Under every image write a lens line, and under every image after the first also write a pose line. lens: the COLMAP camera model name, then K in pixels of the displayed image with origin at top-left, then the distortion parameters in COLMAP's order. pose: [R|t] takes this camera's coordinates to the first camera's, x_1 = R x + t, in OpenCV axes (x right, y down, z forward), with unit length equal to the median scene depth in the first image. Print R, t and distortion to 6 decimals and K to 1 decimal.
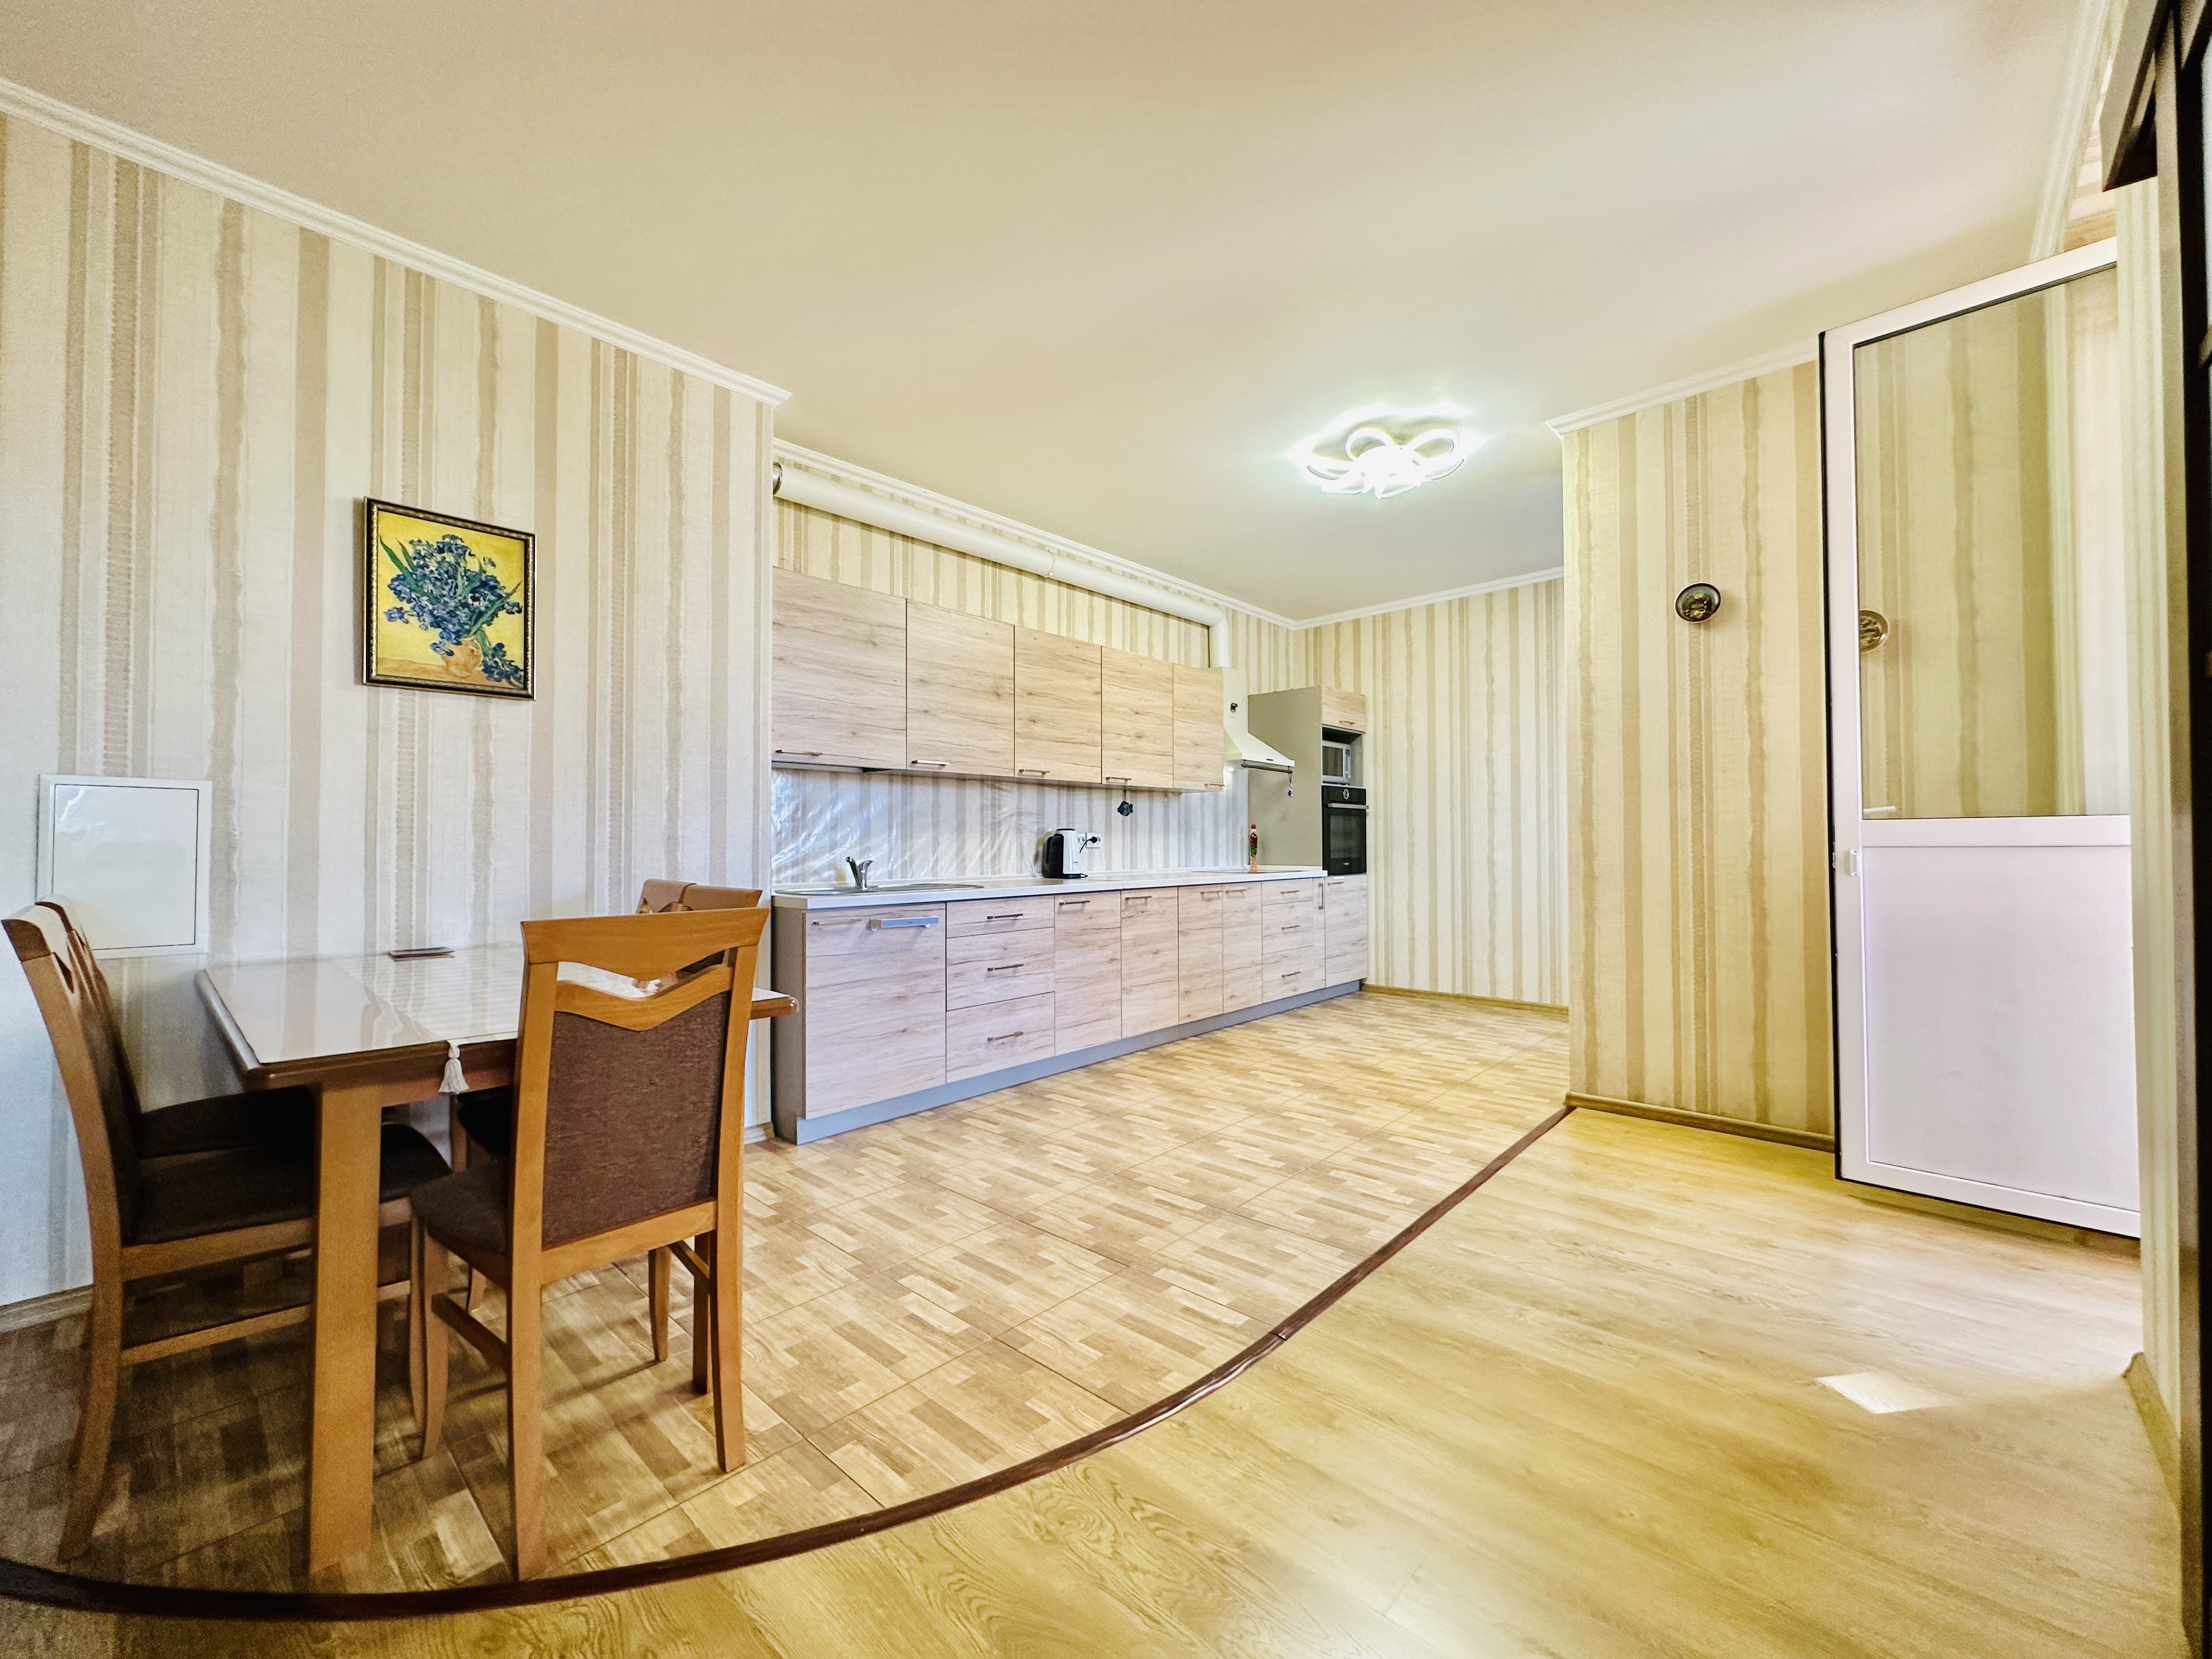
lens RADIAL K [[881.7, 0, 1106.4], [0, 881.7, 830.8], [0, 0, 1]] dist [-0.004509, -0.000002]
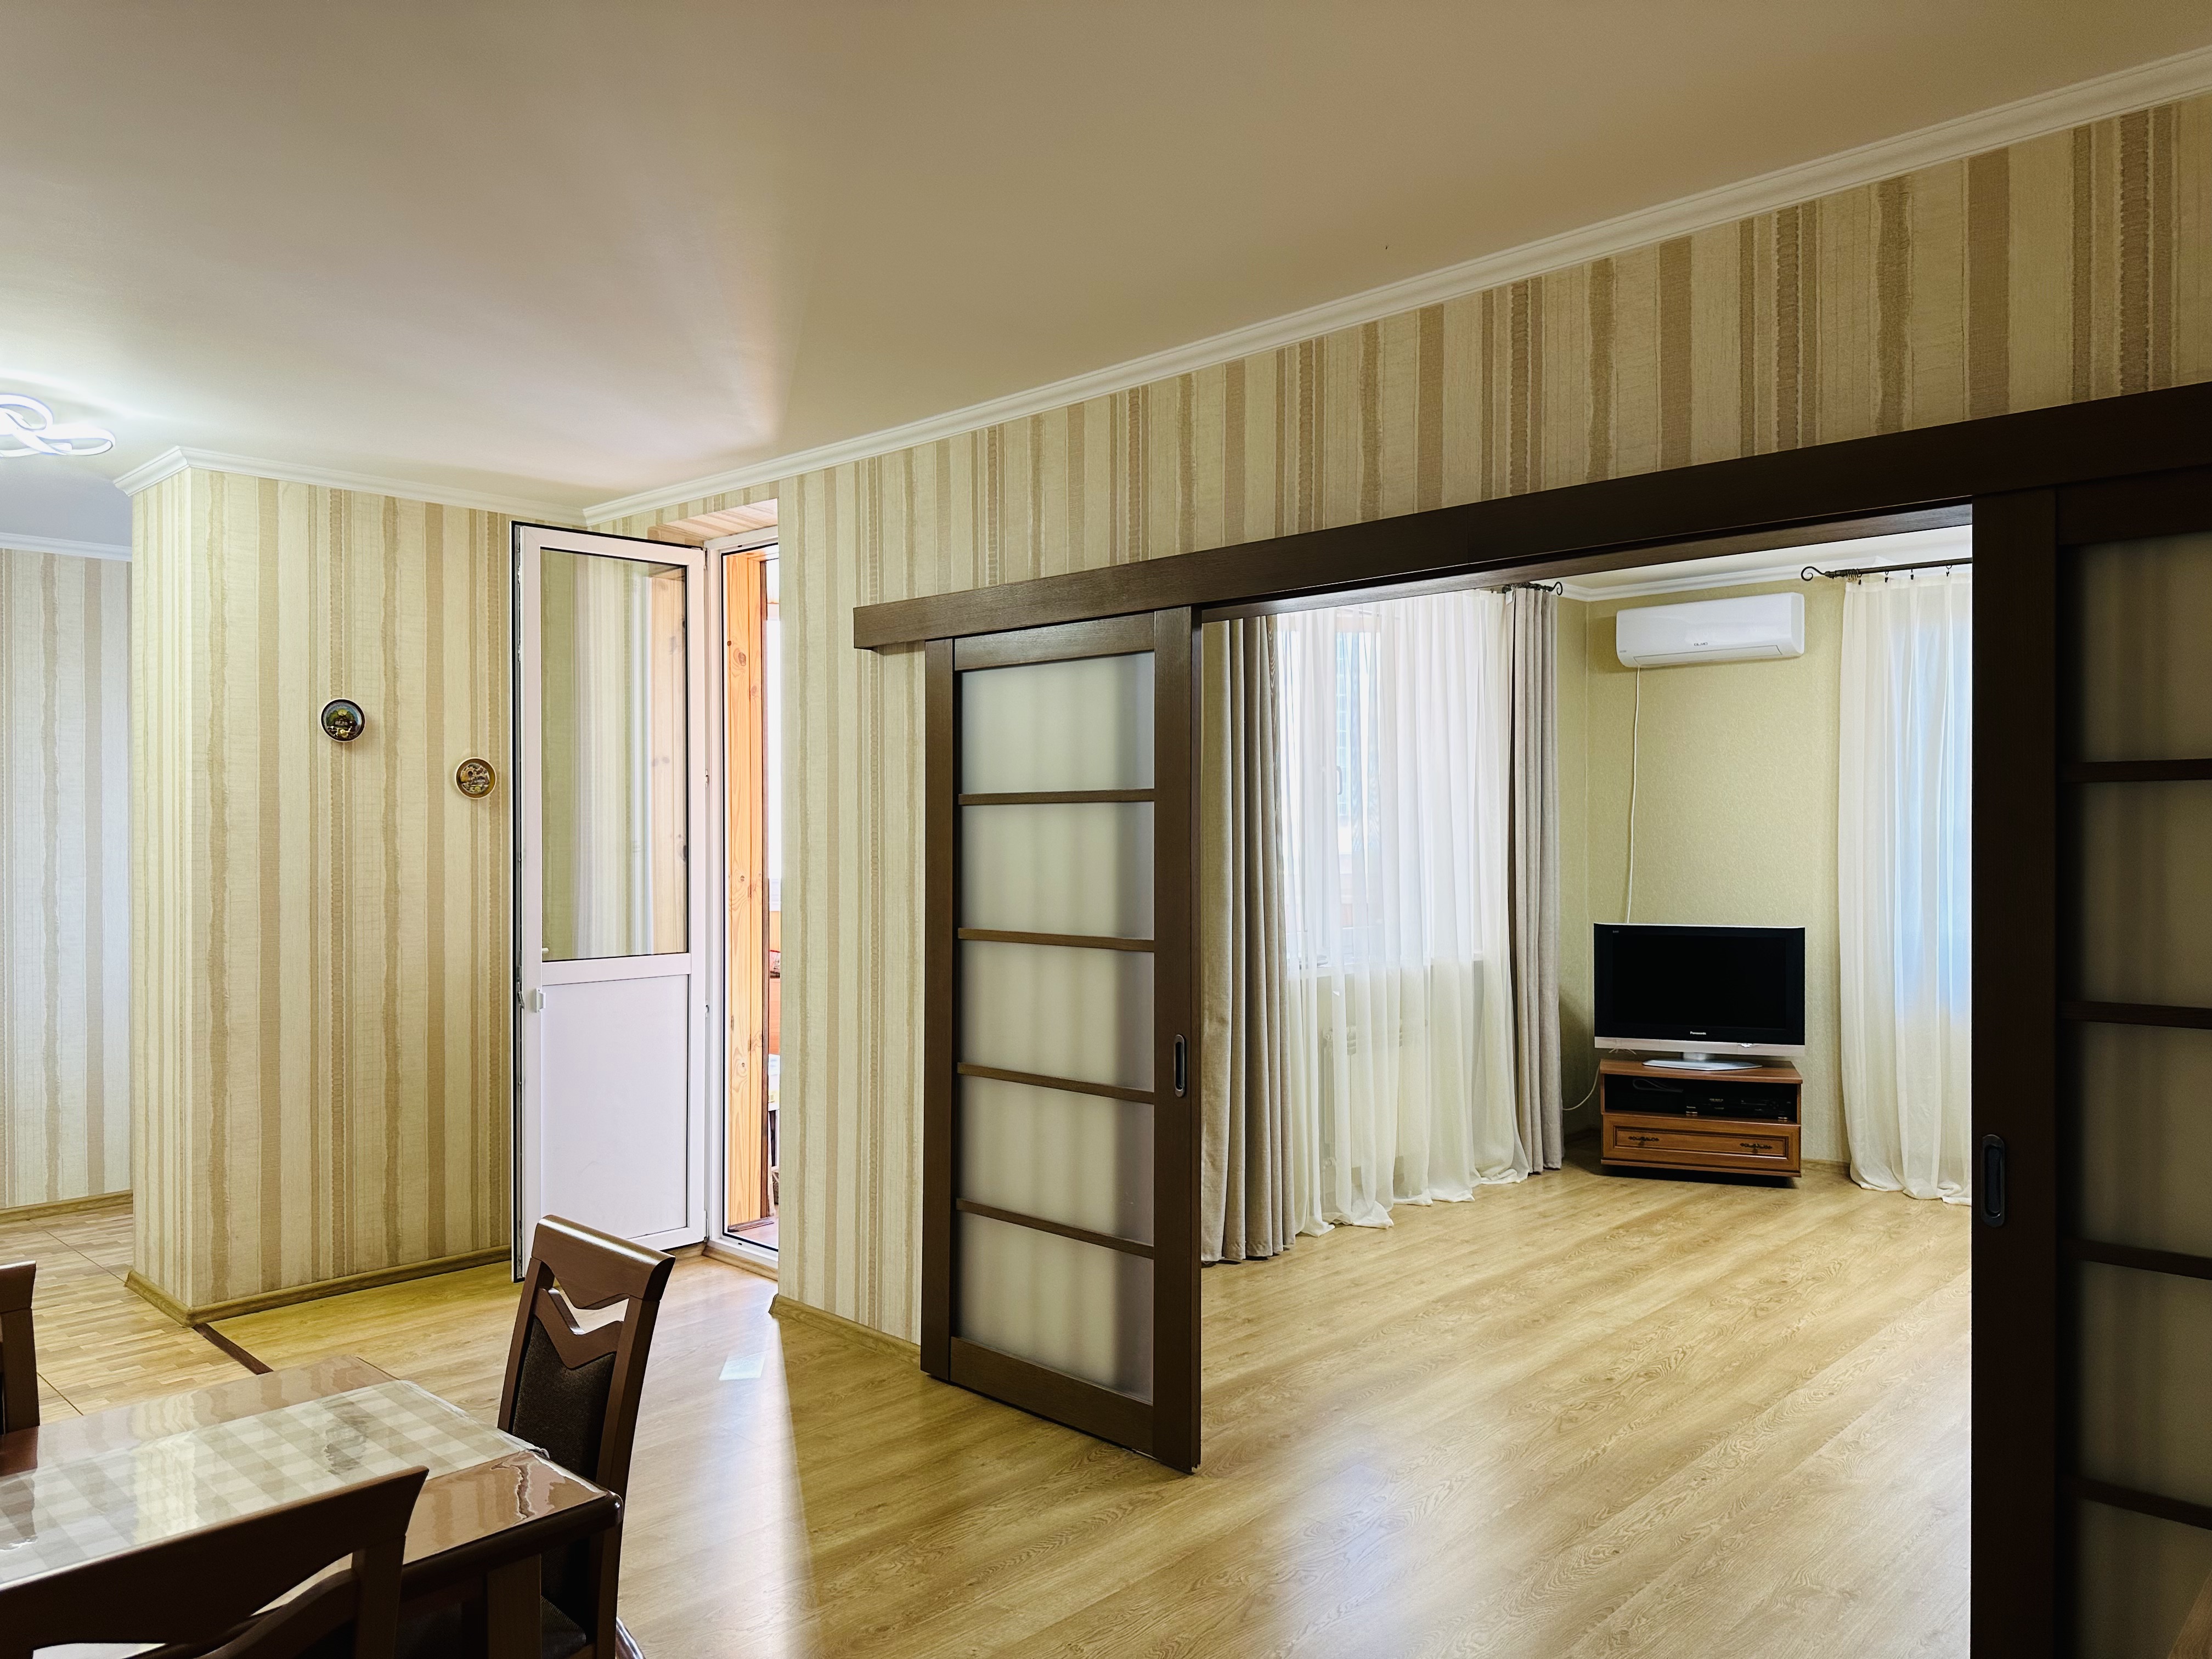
lens RADIAL K [[1557.2, 0, 1099.6], [0, 1557.2, 836.1], [0, 0, 1]] dist [0.101053, -0.166779]
pose [[0.019902, 0.001192, 0.999801, -0.619055], [-0.015182, 0.999884, -0.000890, -0.097535], [-0.999687, -0.015161, 0.019917, 0.117624]]
